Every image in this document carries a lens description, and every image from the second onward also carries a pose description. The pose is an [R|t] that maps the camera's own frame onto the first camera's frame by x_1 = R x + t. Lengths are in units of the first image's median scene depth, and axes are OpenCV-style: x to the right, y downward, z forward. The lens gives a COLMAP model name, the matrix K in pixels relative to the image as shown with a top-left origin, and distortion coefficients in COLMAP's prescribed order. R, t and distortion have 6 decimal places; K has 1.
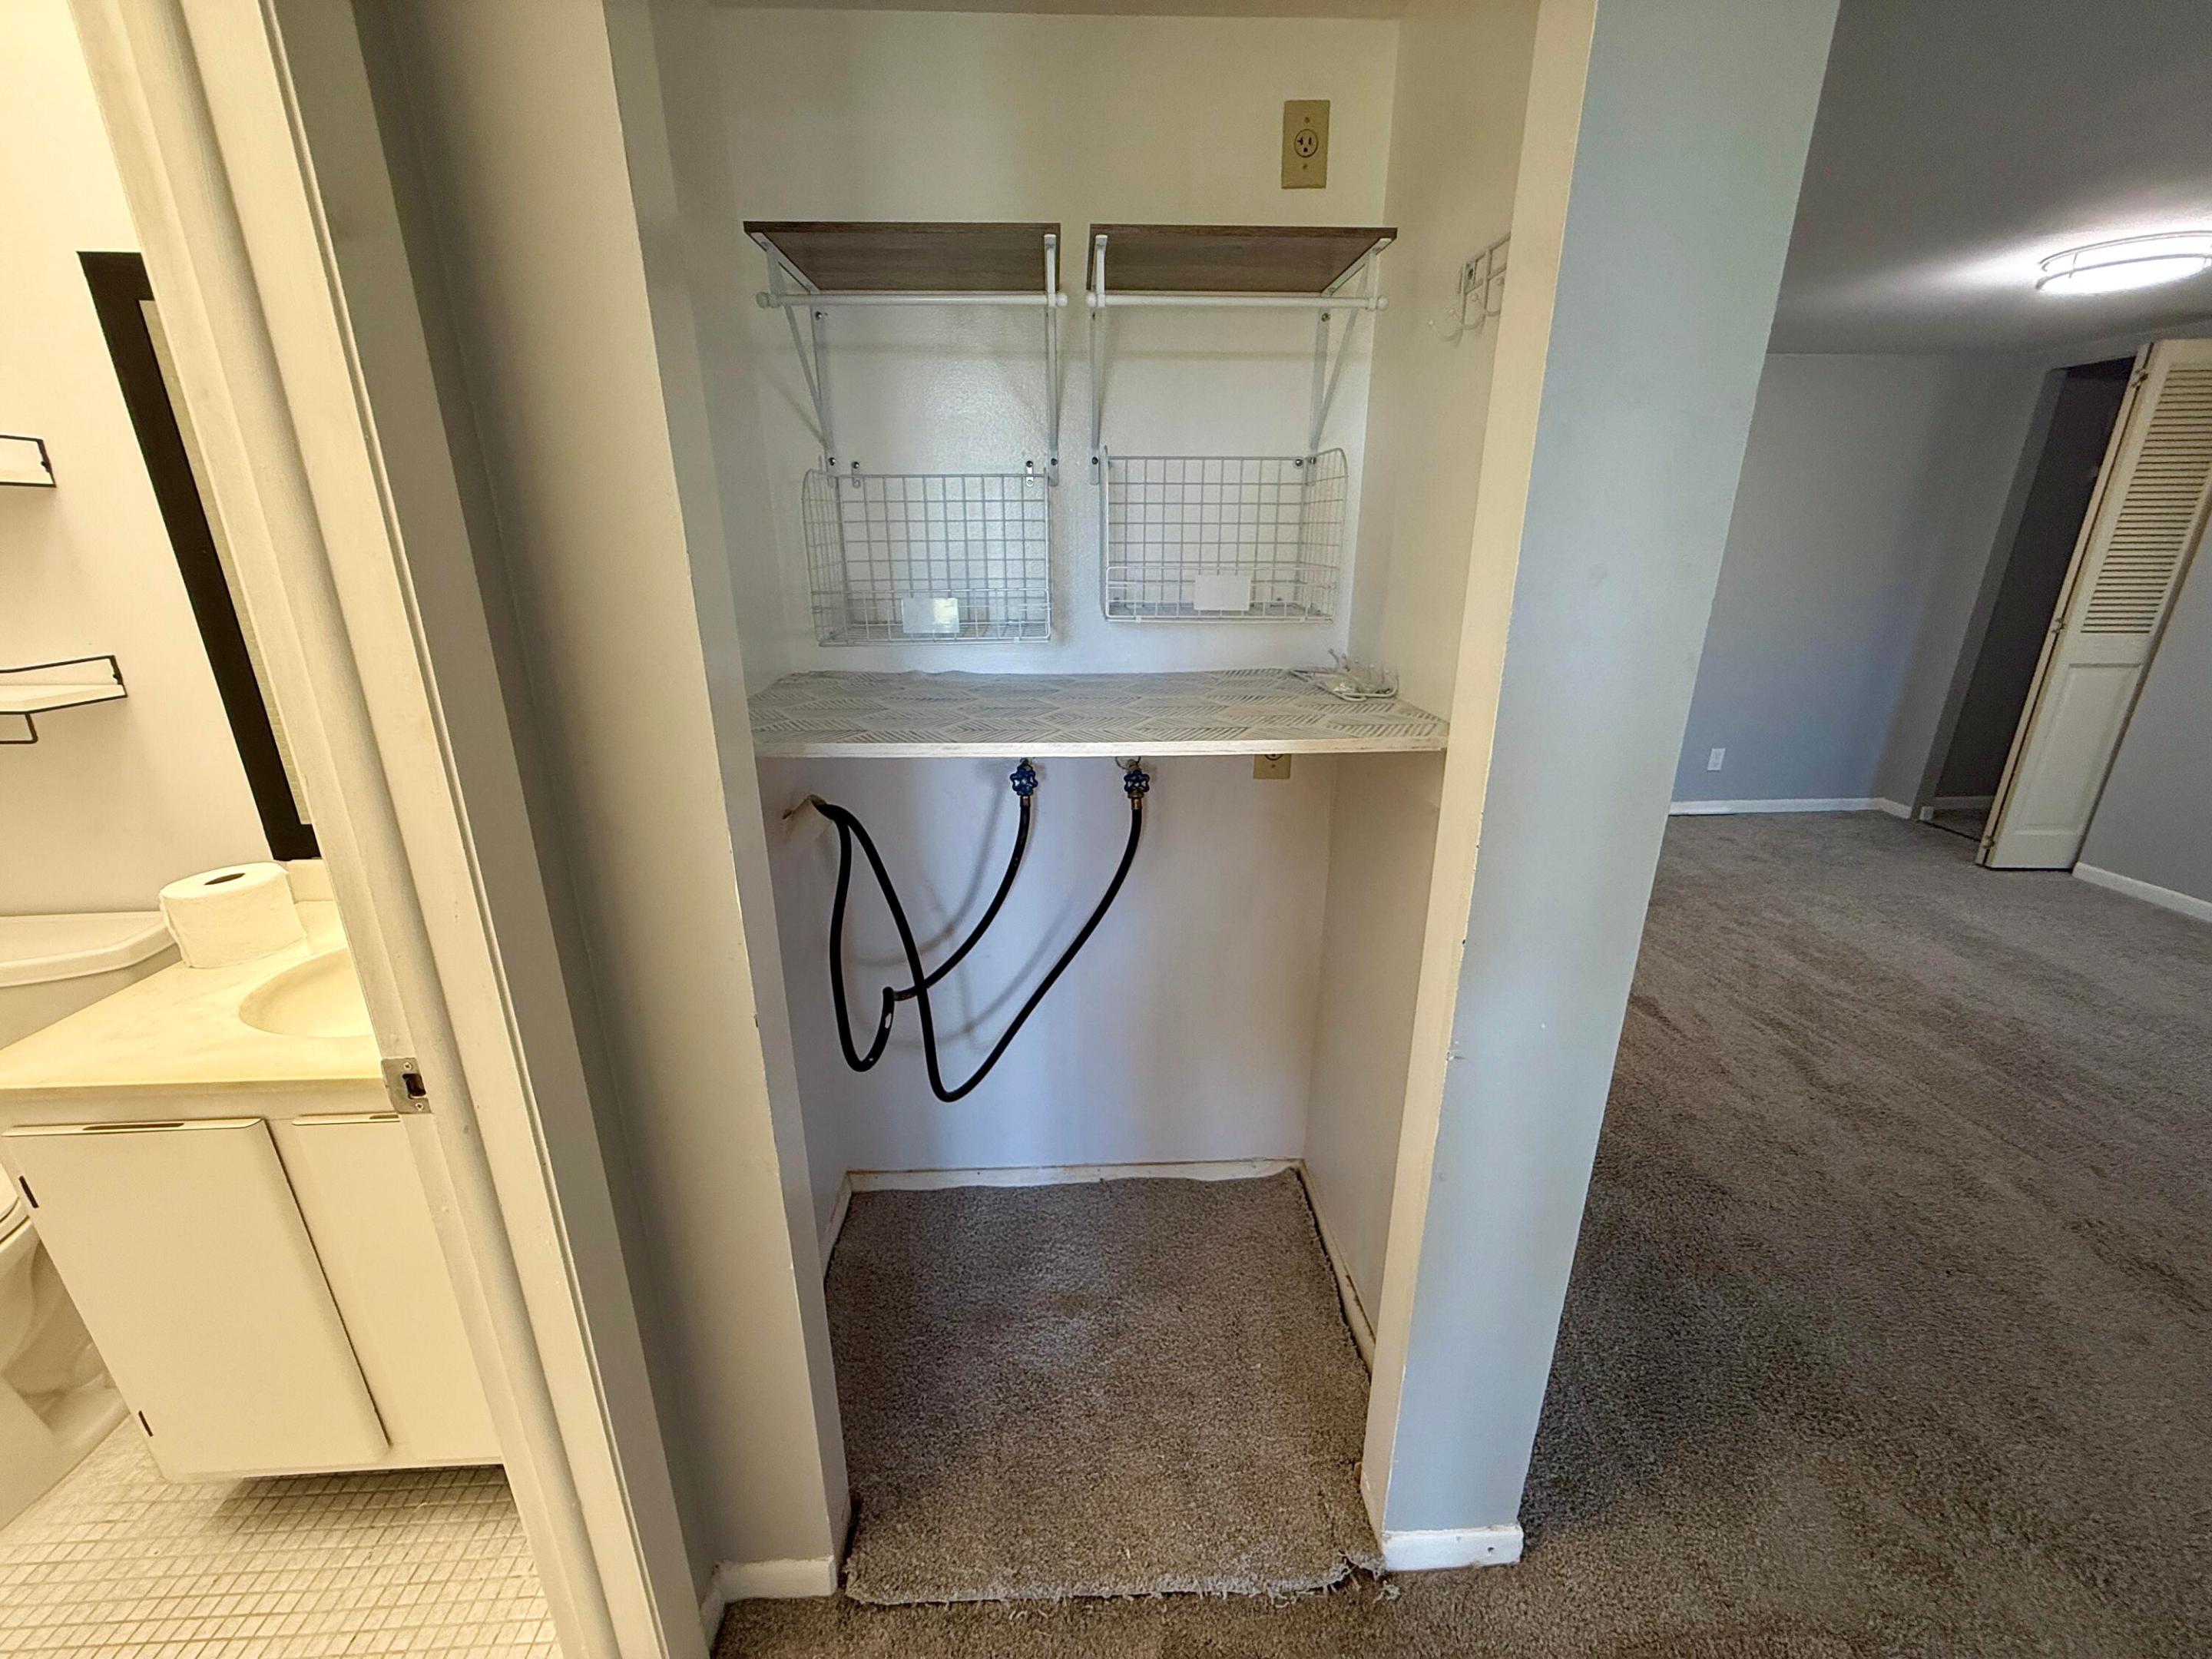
lens RADIAL K [[888.8, 0, 1106.2], [0, 888.8, 834.7], [0, 0, 1]] dist [0.001832, 0.000688]
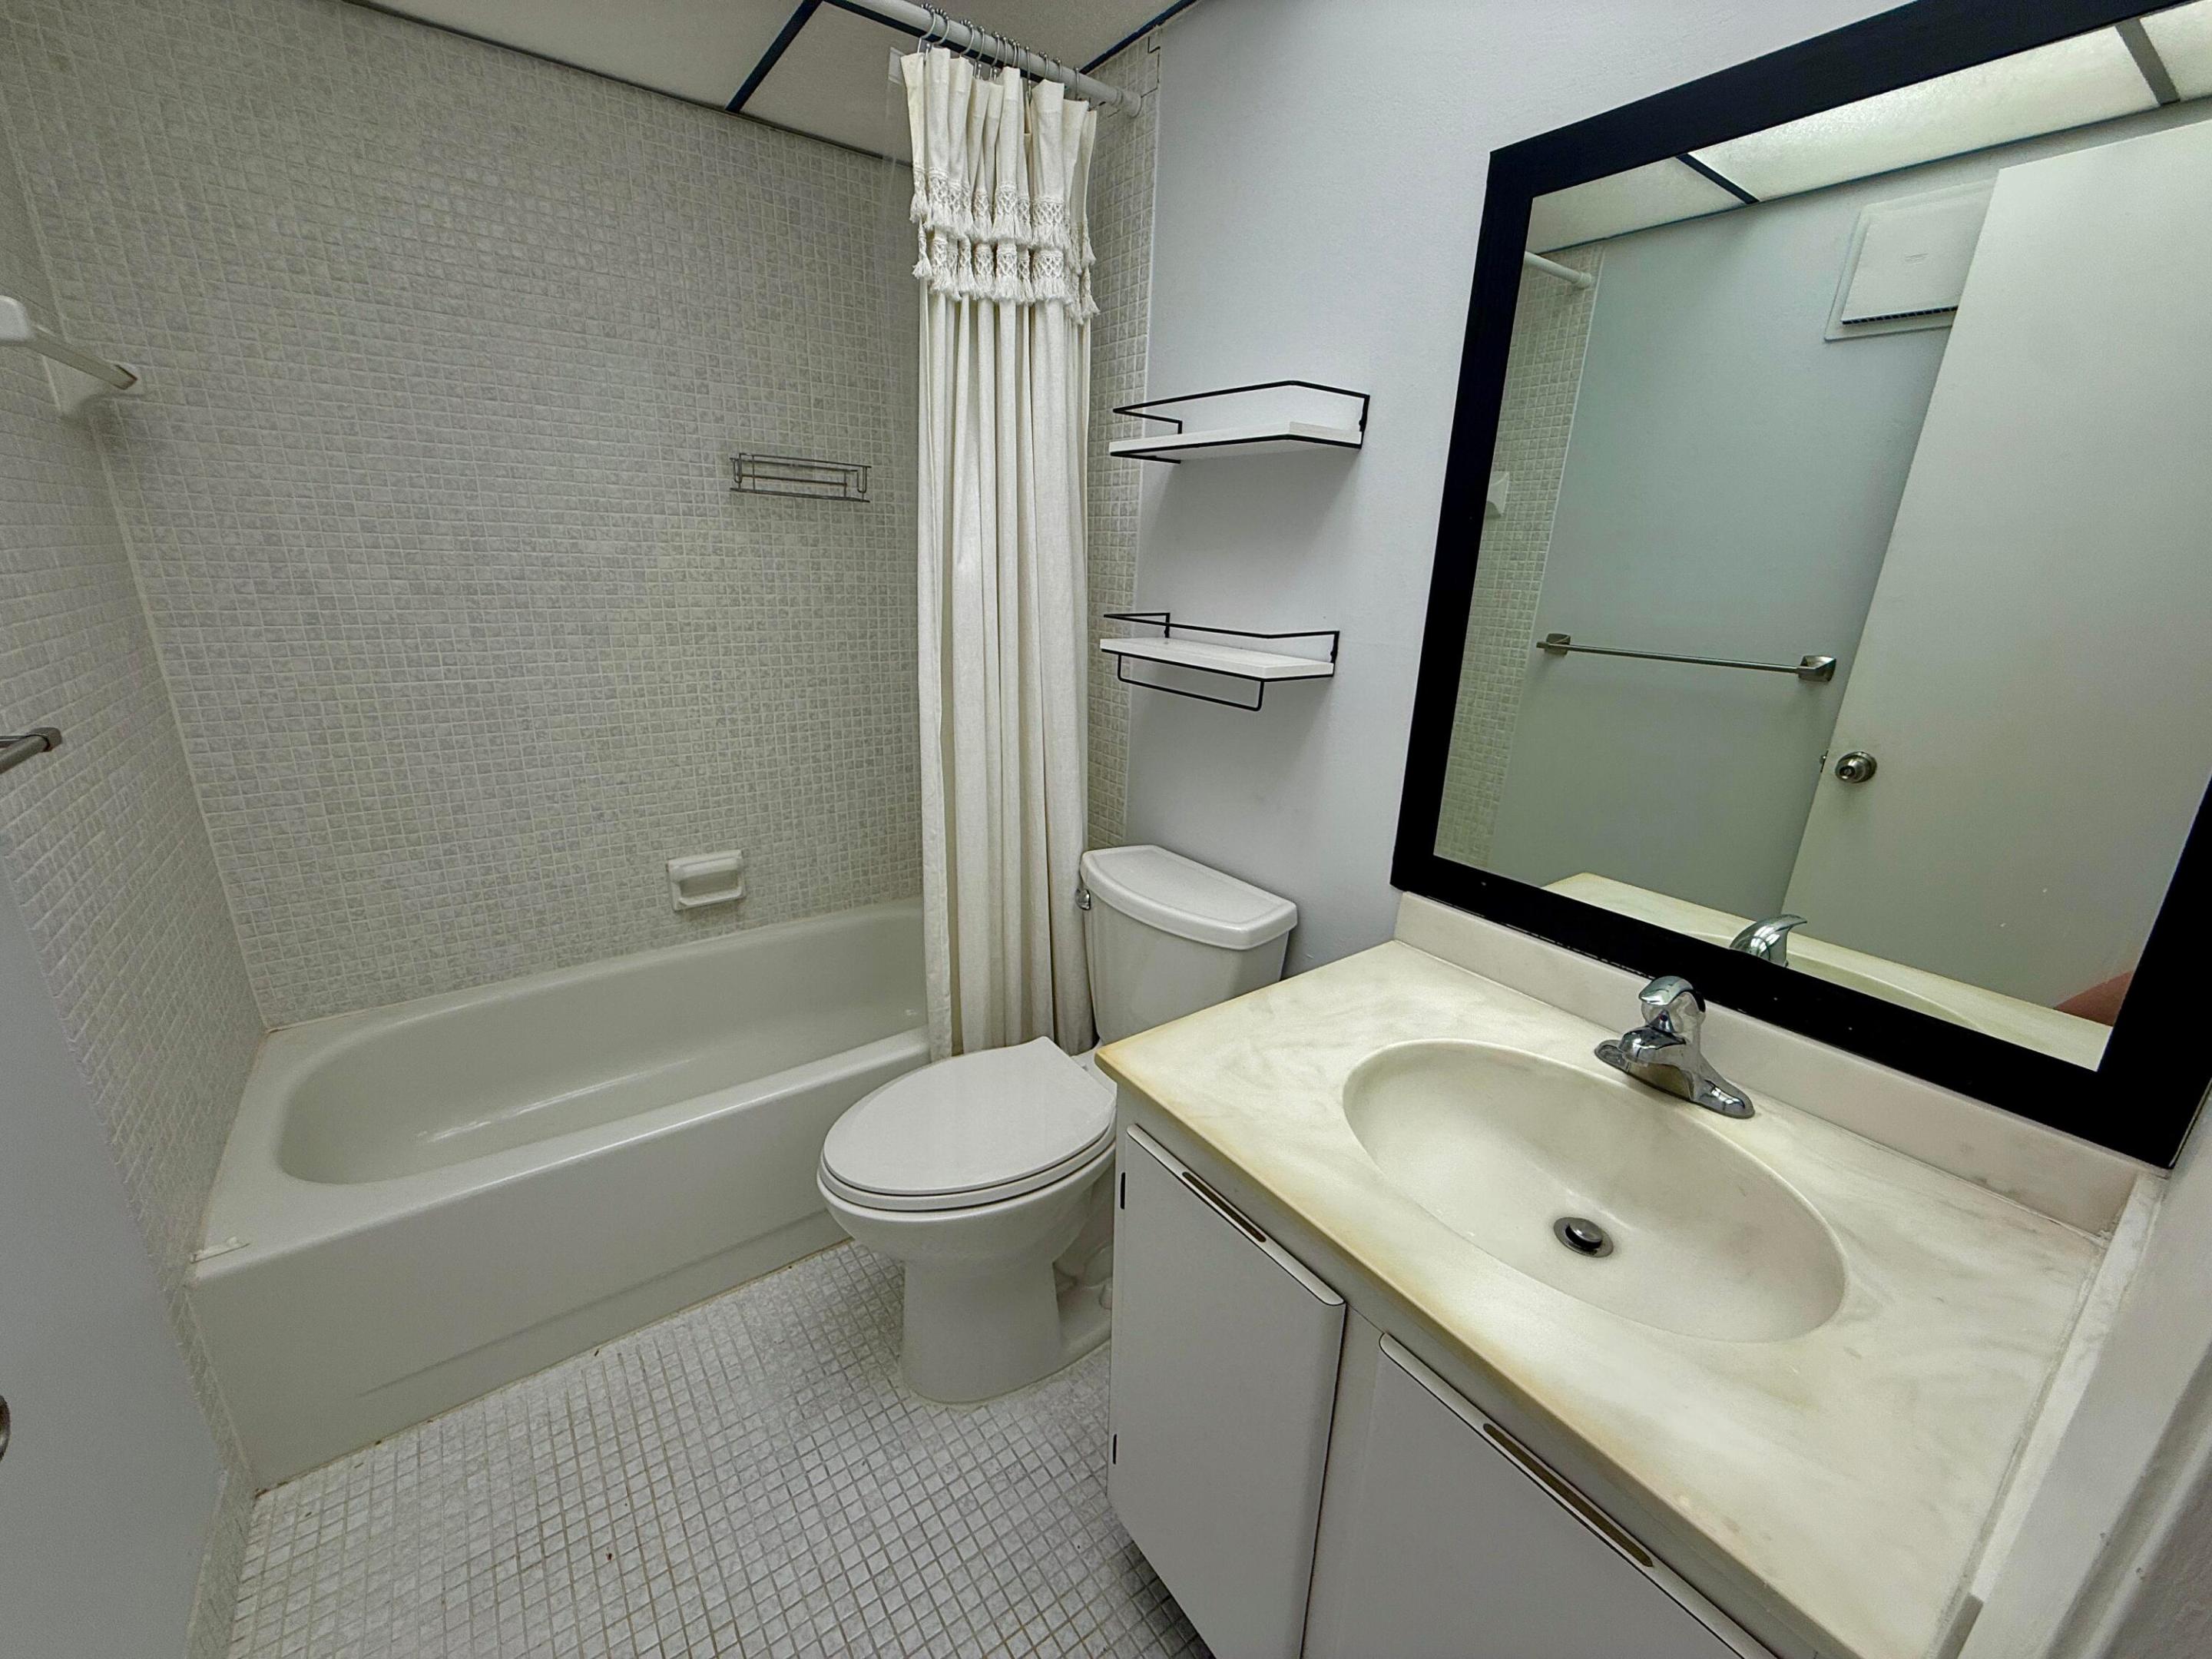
lens RADIAL K [[888.8, 0, 1103.4], [0, 888.8, 825.3], [0, 0, 1]] dist [0.001832, 0.000688]
pose [[0.557604, 0.268432, -0.785507, -0.549435], [-0.299070, 0.947688, 0.111554, -0.047271], [0.774361, 0.172719, 0.608715, 0.332718]]
